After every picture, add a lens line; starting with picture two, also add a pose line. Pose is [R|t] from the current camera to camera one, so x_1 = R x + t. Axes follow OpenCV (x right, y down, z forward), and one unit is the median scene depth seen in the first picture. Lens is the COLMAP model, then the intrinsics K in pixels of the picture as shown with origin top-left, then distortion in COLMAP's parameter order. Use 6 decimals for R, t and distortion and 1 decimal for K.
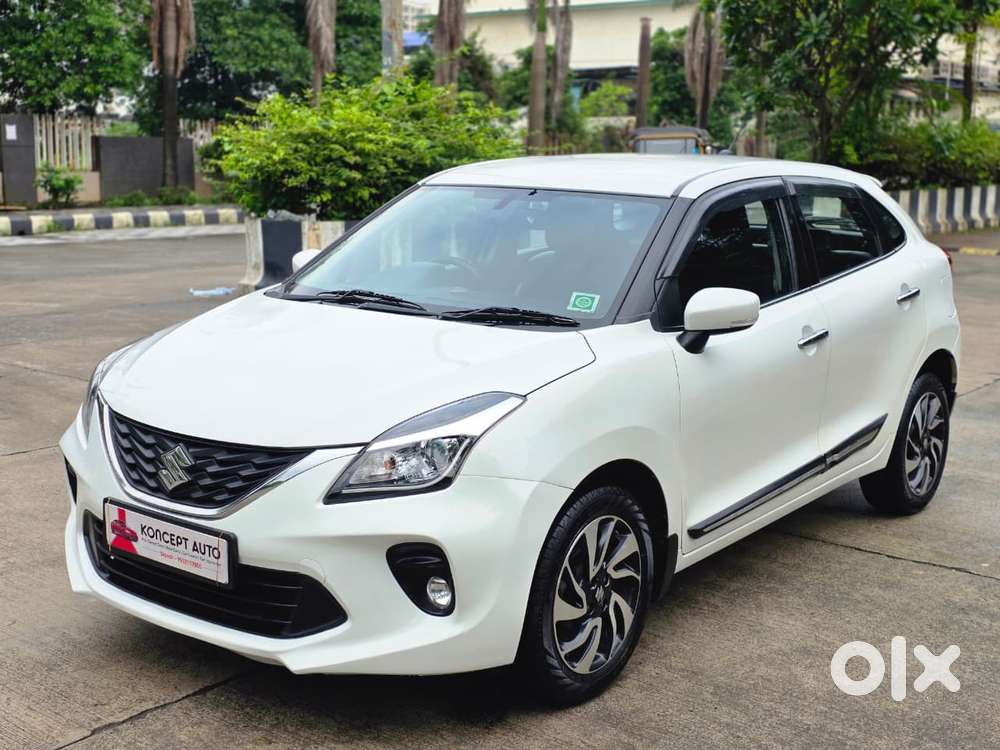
lens RADIAL K [[1308.4, 0, 500.1], [0, 1308.4, 372.9], [0, 0, 1]] dist [0.120878, -0.351686]
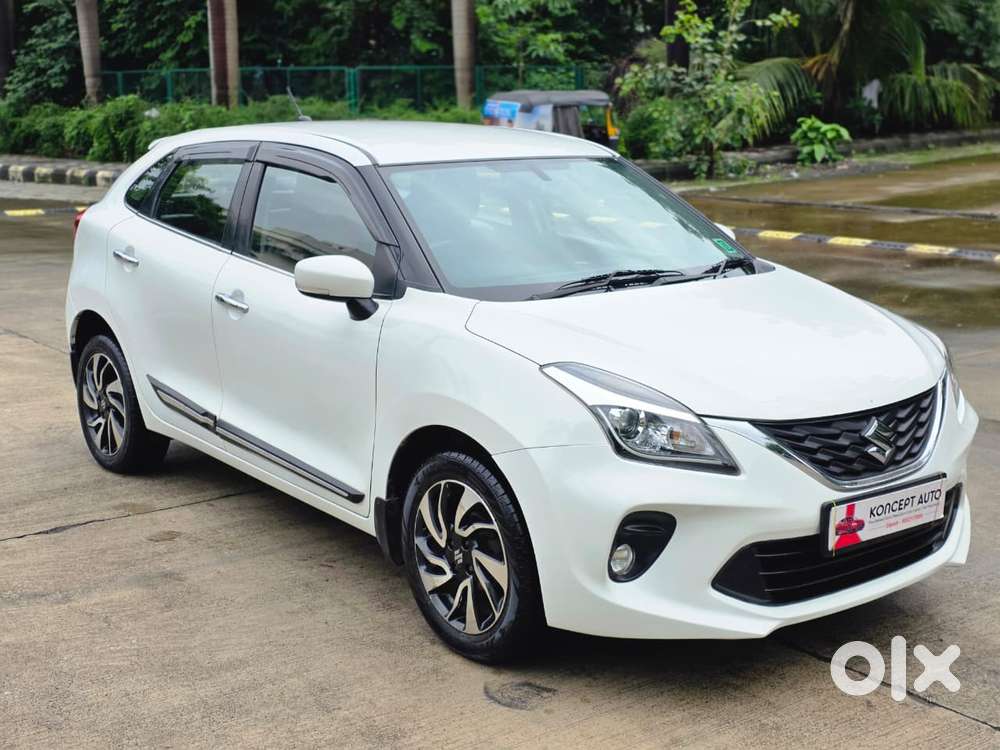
lens RADIAL K [[1308.4, 0, 500.1], [0, 1308.4, 372.9], [0, 0, 1]] dist [0.120878, -0.351686]
pose [[0.248233, -0.214489, 0.944656, -1.098238], [0.174976, 0.969066, 0.174052, -0.180810], [-0.952766, 0.122086, 0.278085, 0.845873]]
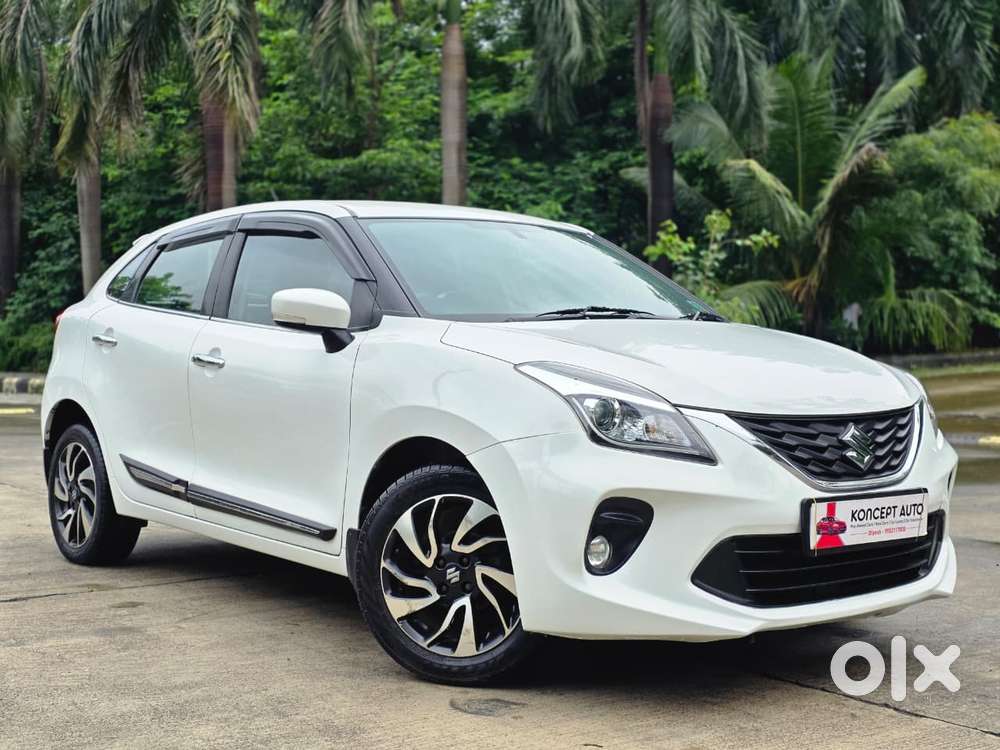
lens RADIAL K [[1308.4, 0, 500.1], [0, 1308.4, 372.9], [0, 0, 1]] dist [0.120878, -0.351686]
pose [[0.242235, -0.037940, 0.969476, -1.107258], [0.169826, 0.985466, -0.003868, -0.022832], [-0.955239, 0.165579, 0.245157, 0.859398]]
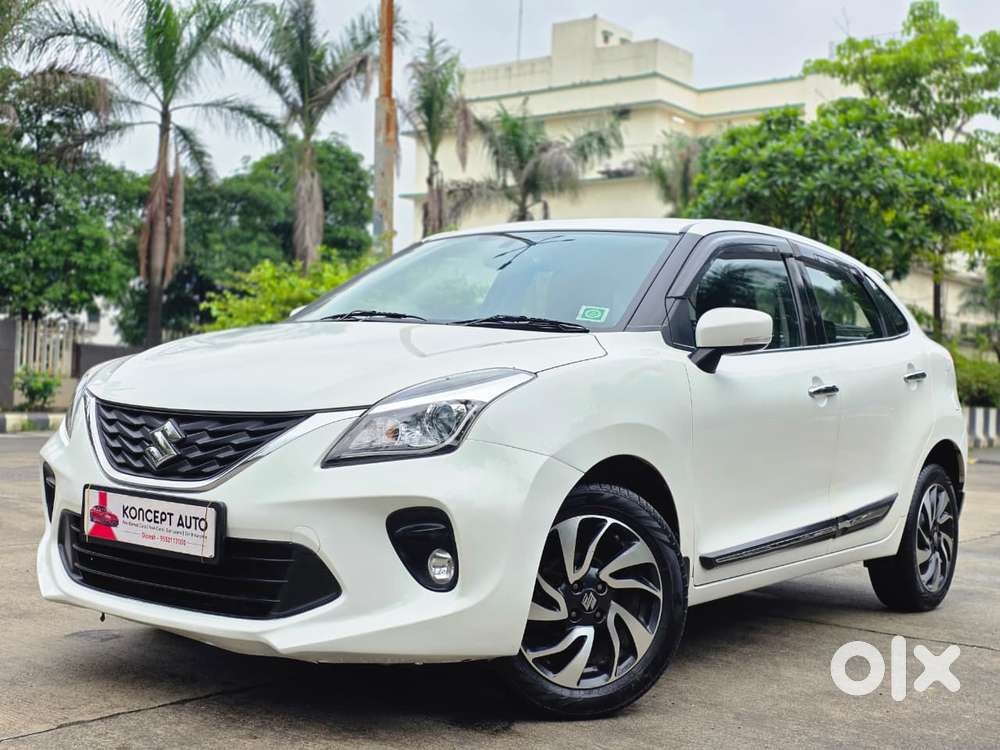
lens RADIAL K [[1332.6, 0, 498.9], [0, 1332.6, 384.8], [0, 0, 1]] dist [0.018007, -0.011674]
pose [[0.999562, 0.025112, 0.015643, -0.019105], [-0.022004, 0.984440, -0.174337, 0.164278], [-0.019778, 0.173916, 0.984562, 0.038747]]
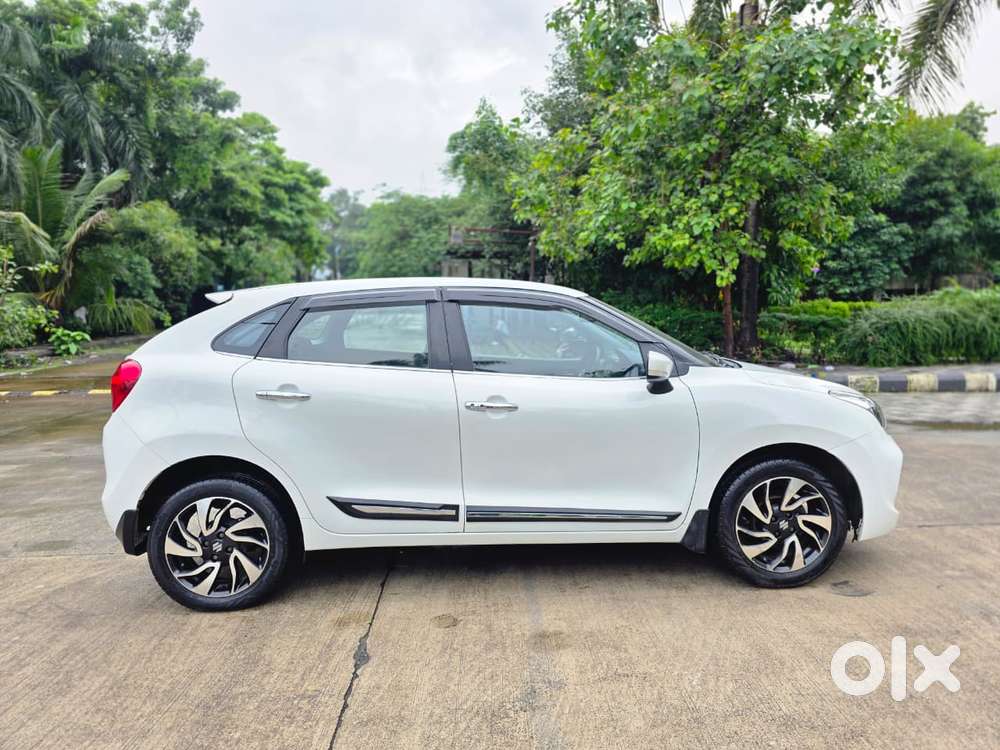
lens RADIAL K [[671.7, 0, 502.7], [0, 671.7, 336.1], [0, 0, 1]] dist [0.029402, -0.001965]
pose [[-0.637657, -0.028281, 0.769801, -0.650845], [0.139957, 0.978440, 0.151878, -0.273292], [-0.757499, 0.204585, -0.619951, 1.816751]]
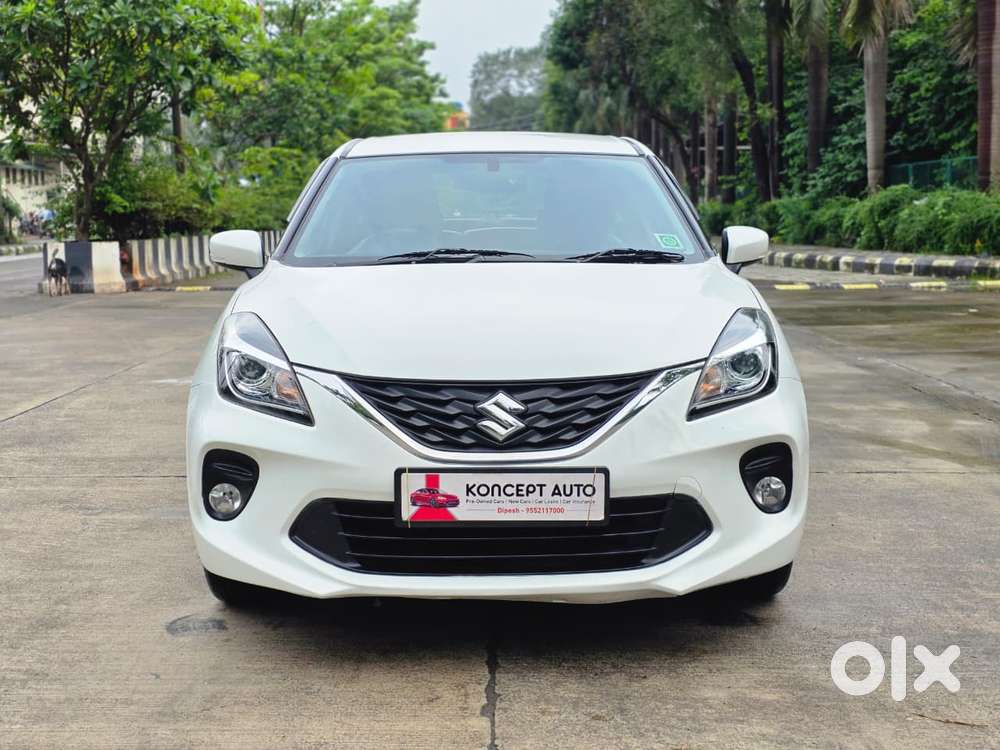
lens RADIAL K [[1302.4, 0, 501.6], [0, 1302.4, 352.7], [0, 0, 1]] dist [0.154532, -0.321716]
pose [[0.786528, -0.092501, 0.610588, -0.691676], [0.132694, 0.990939, -0.020808, 0.039777], [-0.603130, 0.097388, 0.791675, 0.223165]]
